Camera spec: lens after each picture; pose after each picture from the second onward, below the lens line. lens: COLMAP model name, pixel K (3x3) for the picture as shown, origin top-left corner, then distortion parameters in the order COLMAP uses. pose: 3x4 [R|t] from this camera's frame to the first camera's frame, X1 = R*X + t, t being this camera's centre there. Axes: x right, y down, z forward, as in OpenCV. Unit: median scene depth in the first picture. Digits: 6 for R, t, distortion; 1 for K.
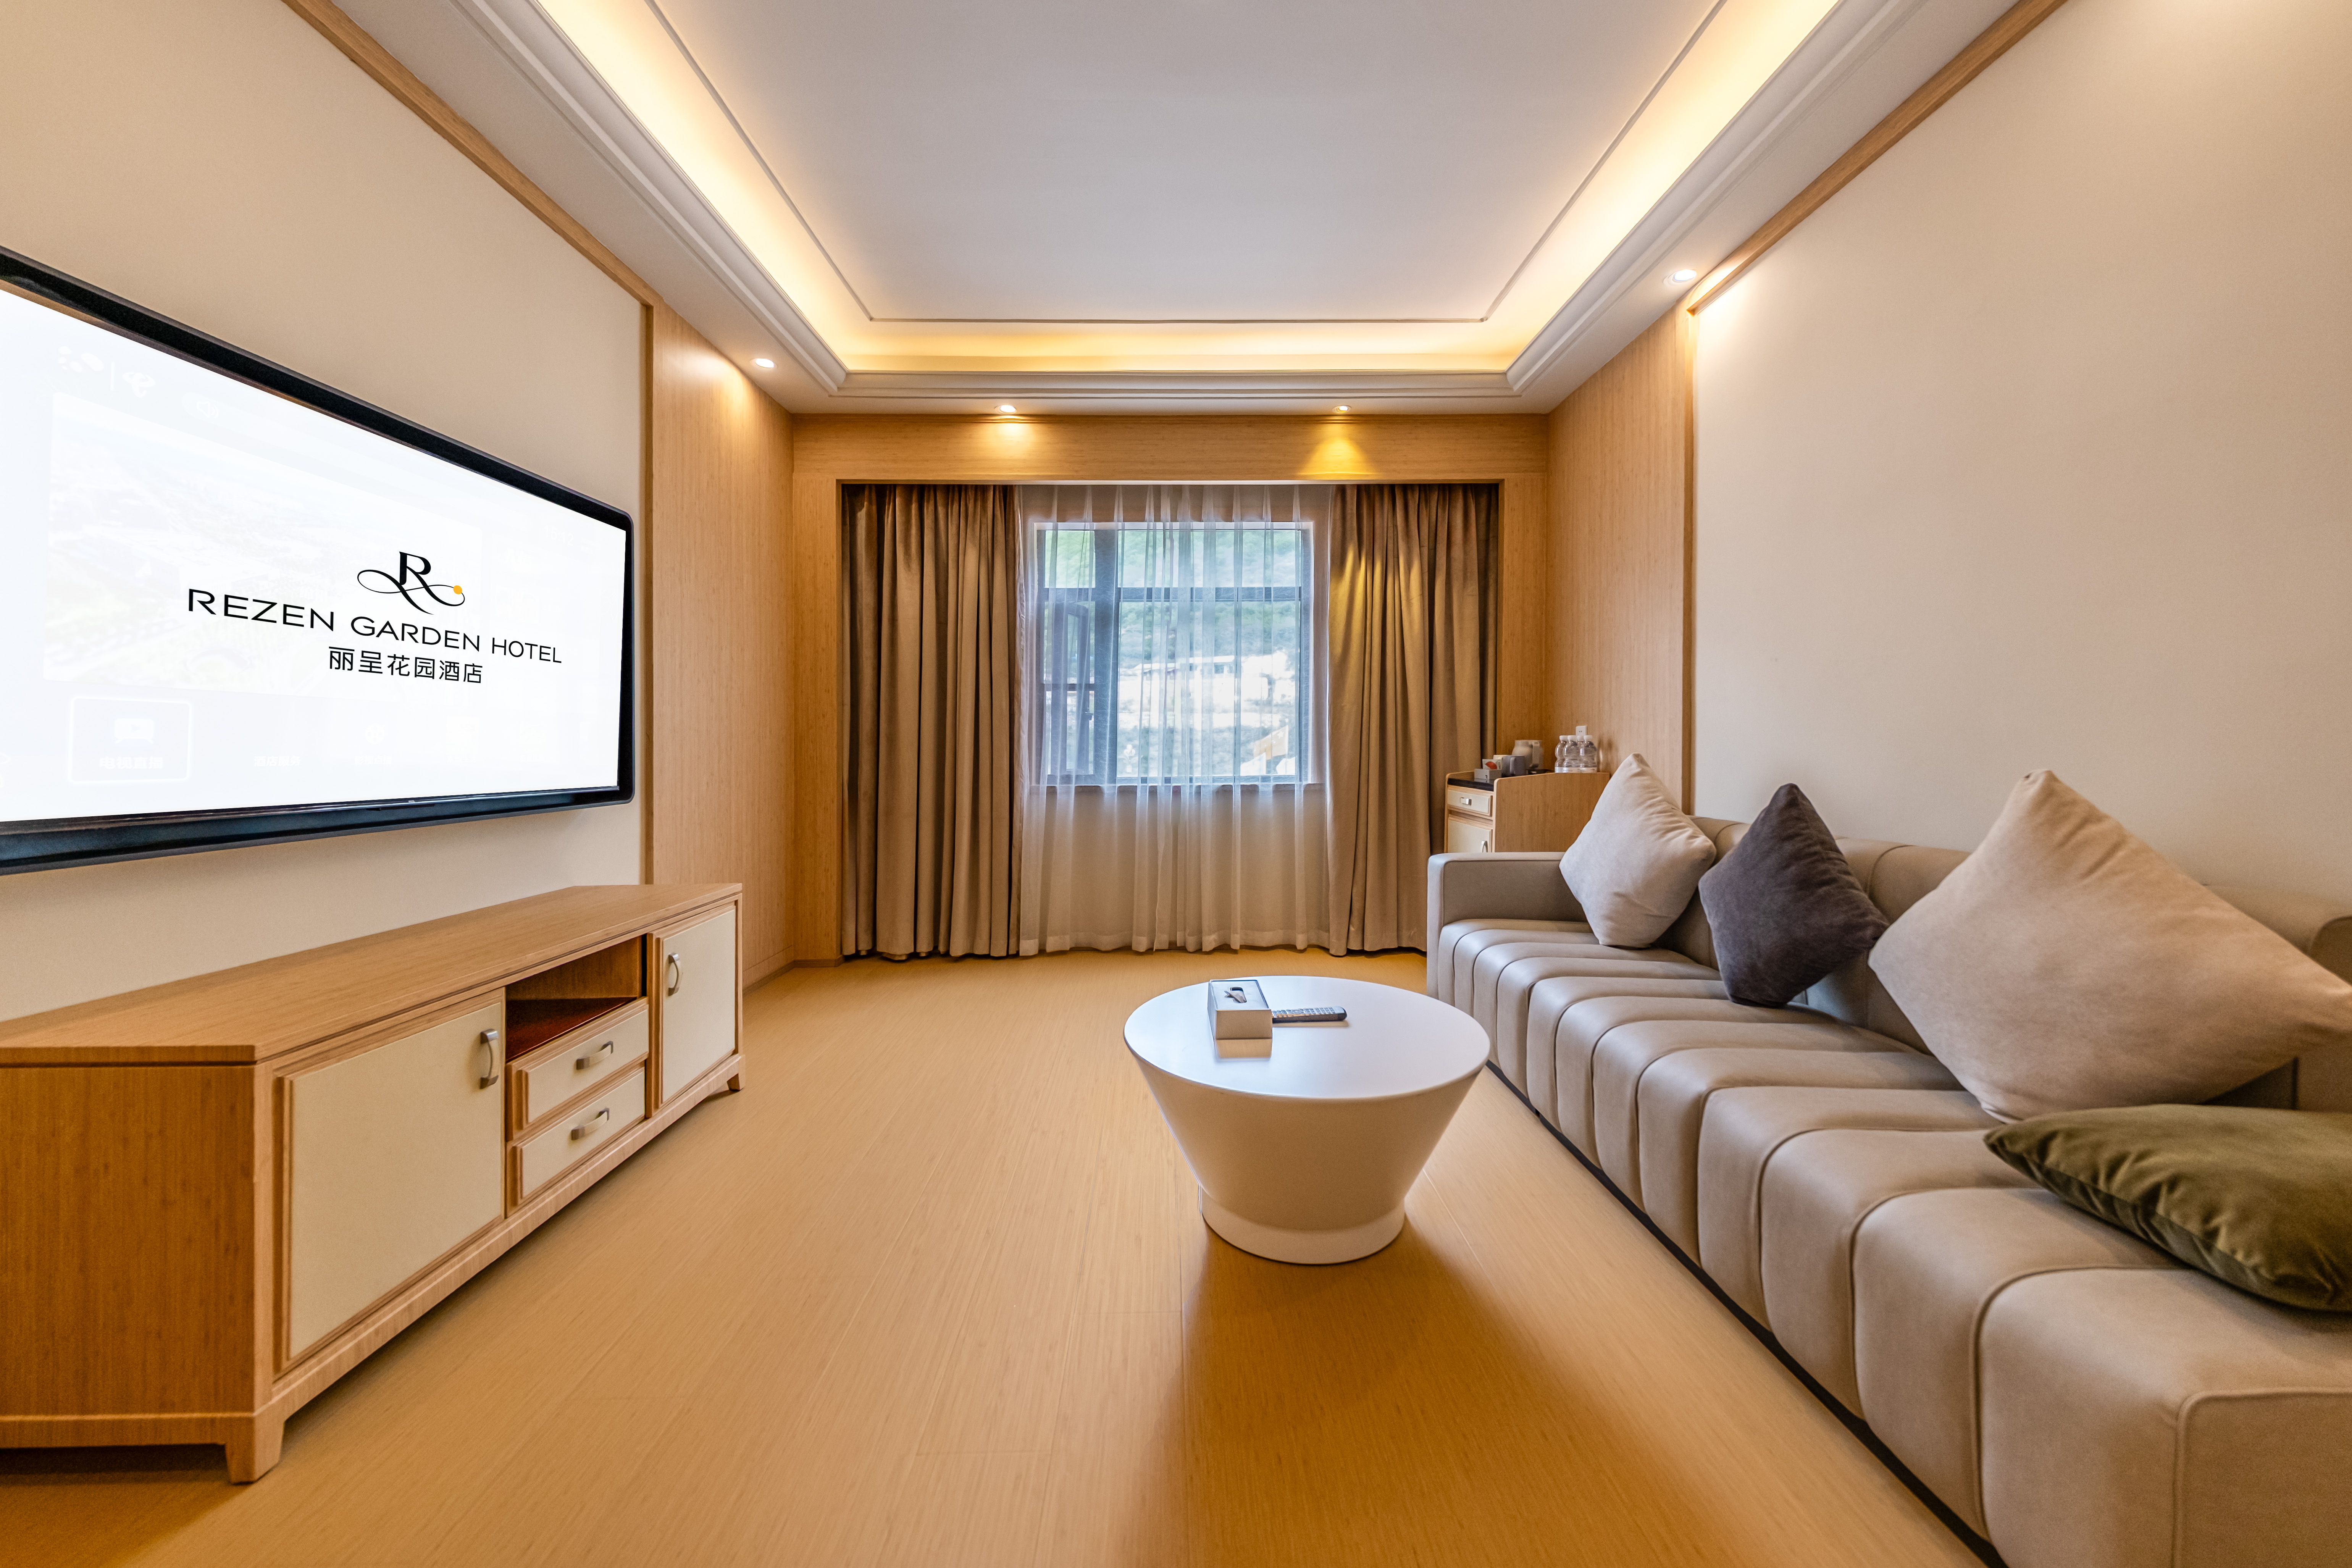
lens RADIAL K [[858.2, 0, 1181.1], [0, 858.2, 762.3], [0, 0, 1]] dist [-0.000143, -0.000042]
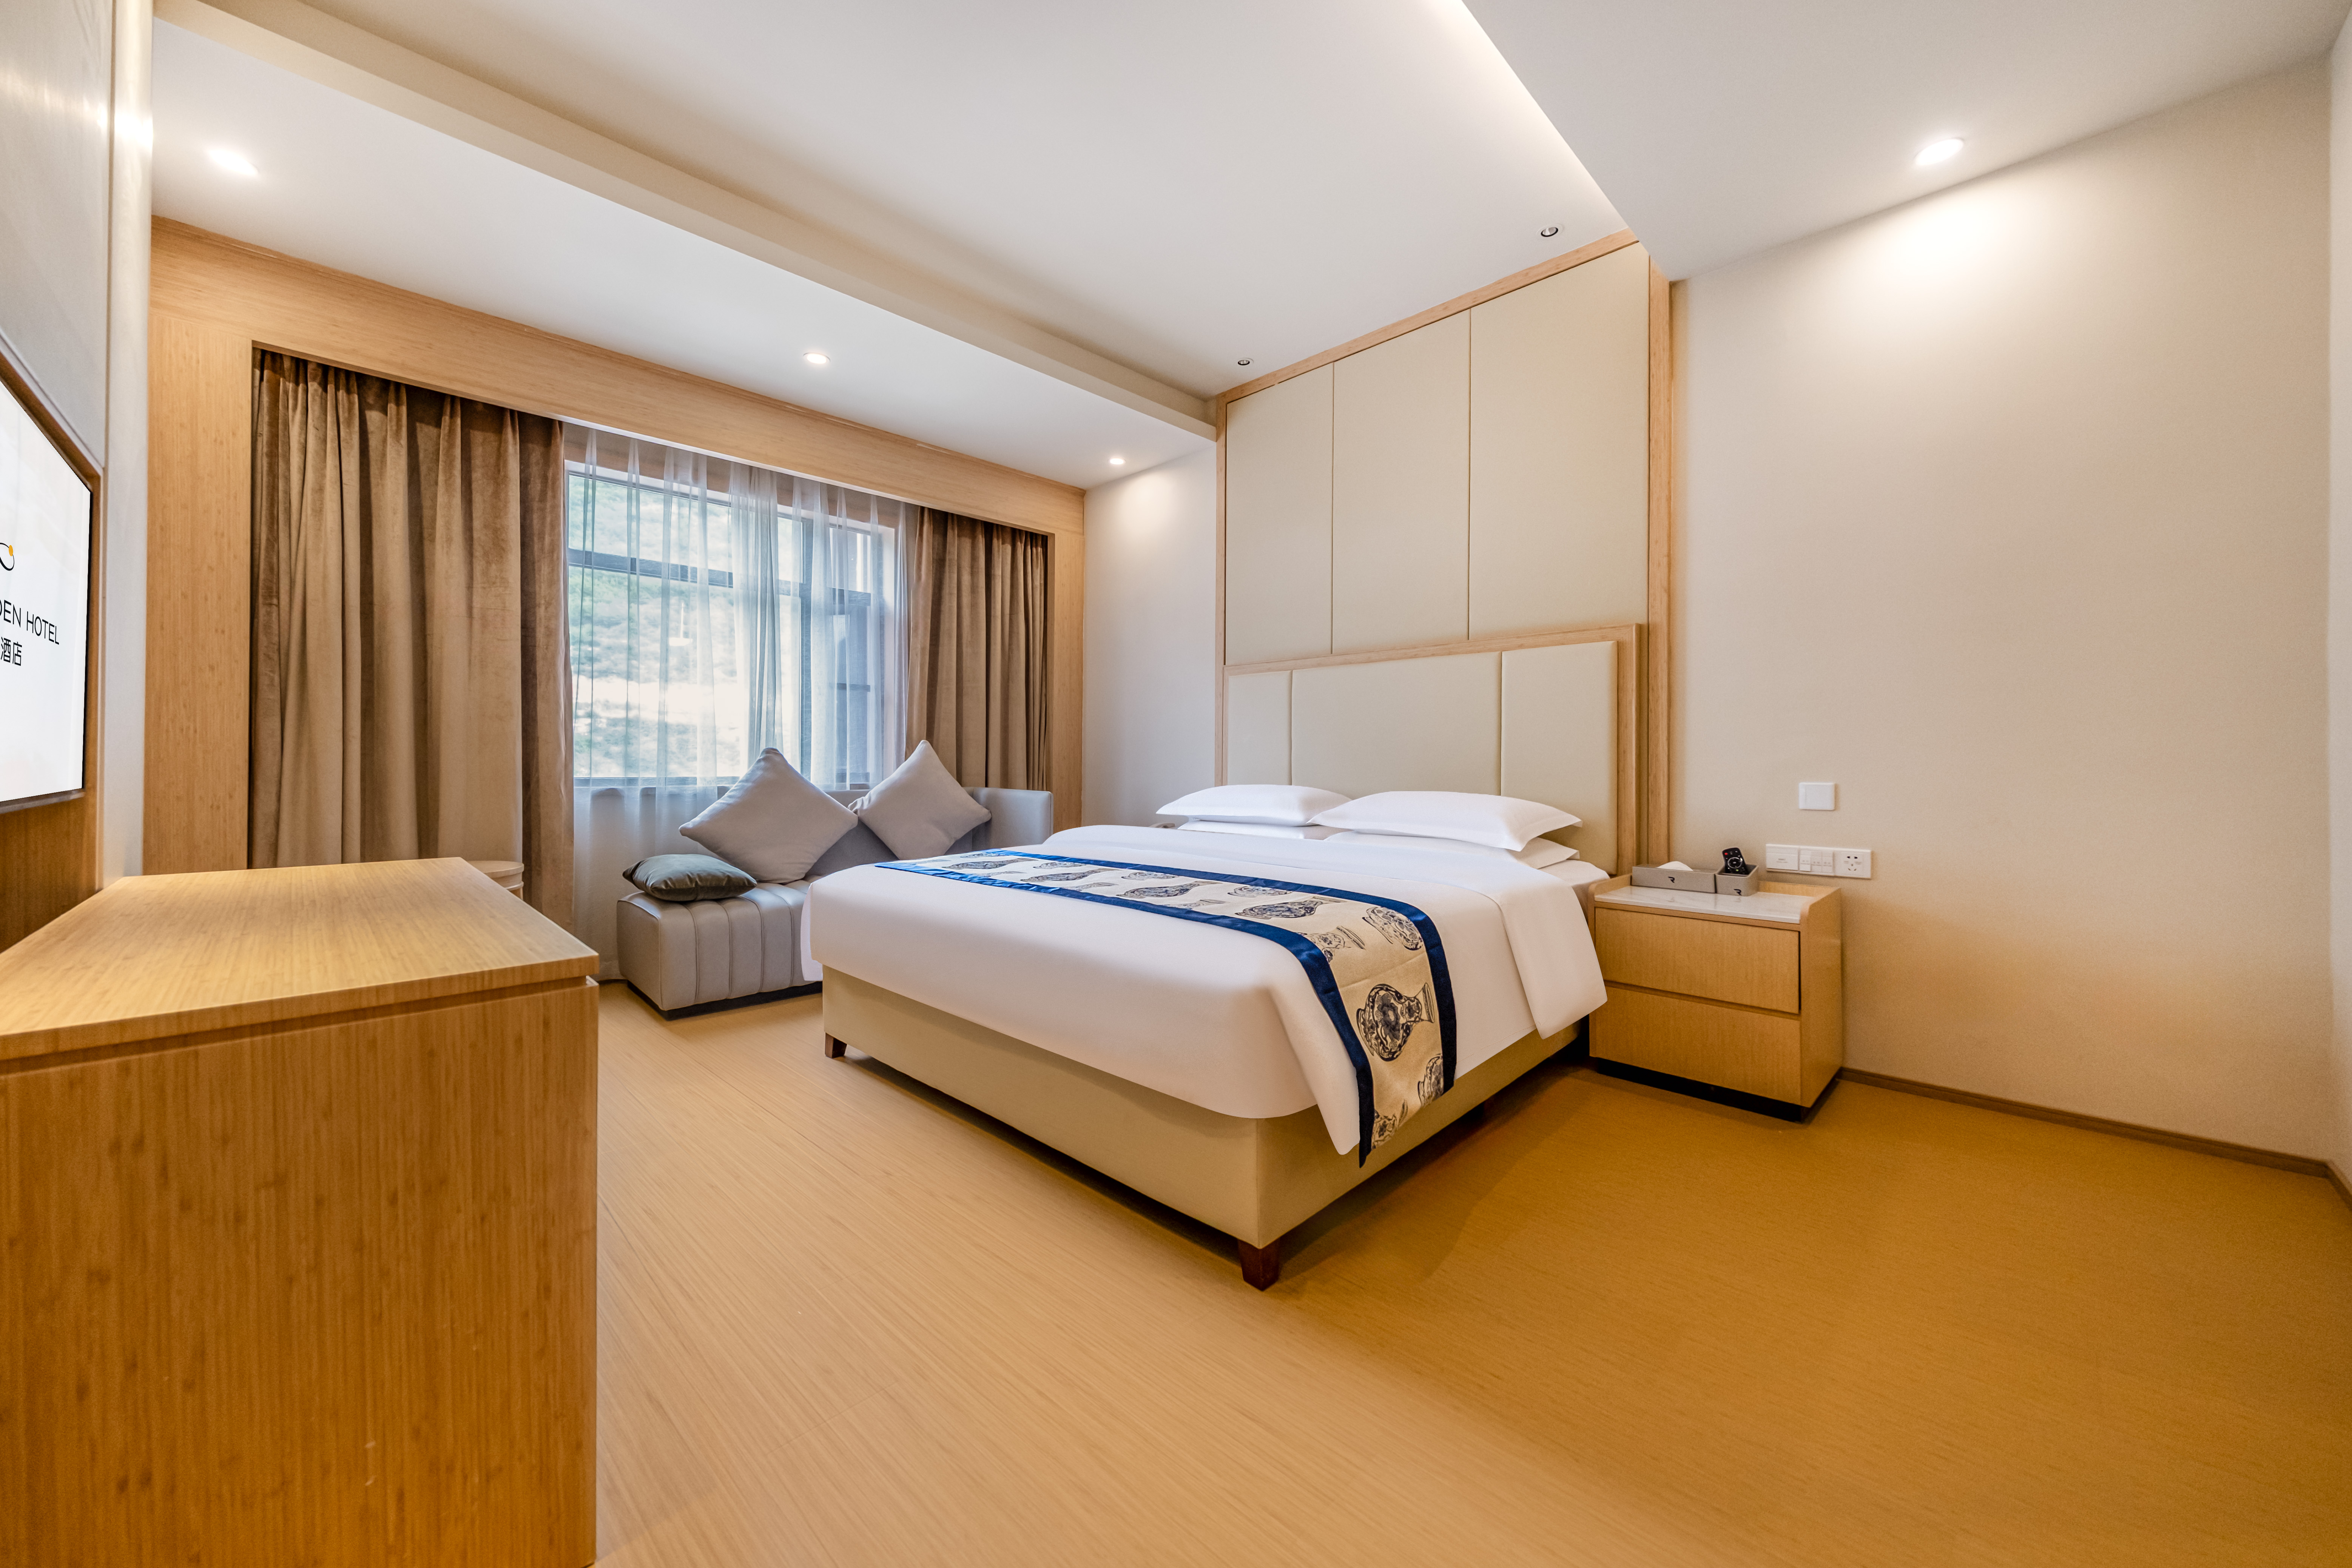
lens RADIAL K [[858.2, 0, 1181.1], [0, 858.2, 762.3], [0, 0, 1]] dist [-0.000143, -0.000042]
pose [[0.709099, 0.008399, 0.705059, -0.262868], [-0.007621, 0.999962, -0.004247, 0.000942], [-0.705068, -0.002362, 0.709136, 0.005368]]
